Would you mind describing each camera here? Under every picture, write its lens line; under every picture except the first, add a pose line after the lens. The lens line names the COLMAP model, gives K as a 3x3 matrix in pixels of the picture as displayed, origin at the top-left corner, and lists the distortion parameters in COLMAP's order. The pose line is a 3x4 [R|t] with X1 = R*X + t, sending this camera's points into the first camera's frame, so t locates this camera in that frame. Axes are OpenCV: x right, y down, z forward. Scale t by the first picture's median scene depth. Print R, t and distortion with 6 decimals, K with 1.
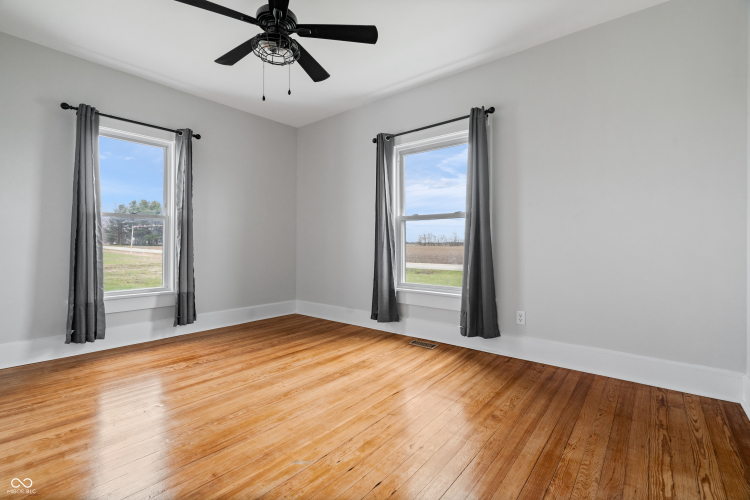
lens RADIAL K [[341.0, 0, 369.5], [0, 341.0, 247.4], [0, 0, 1]] dist [-0.010414, 0.002030]
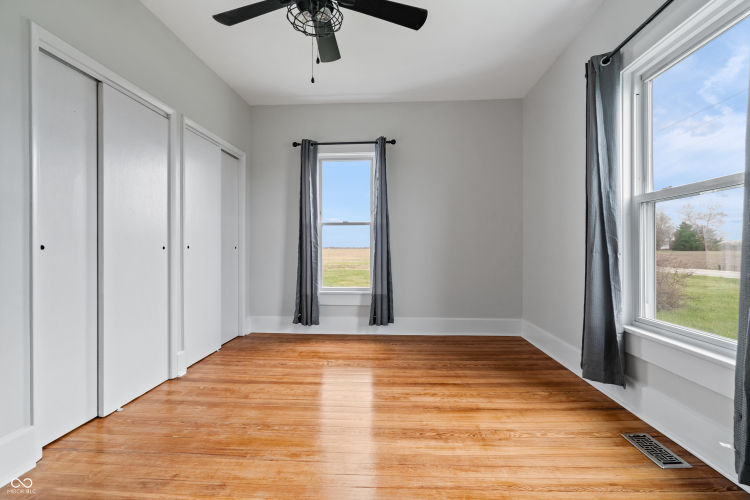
lens RADIAL K [[341.0, 0, 372.6], [0, 341.0, 256.0], [0, 0, 1]] dist [-0.010414, 0.002030]
pose [[0.596125, 0.014287, -0.802765, 0.295273], [-0.004093, 0.999883, 0.014756, -0.001669], [0.802881, -0.005511, 0.596113, 0.368295]]
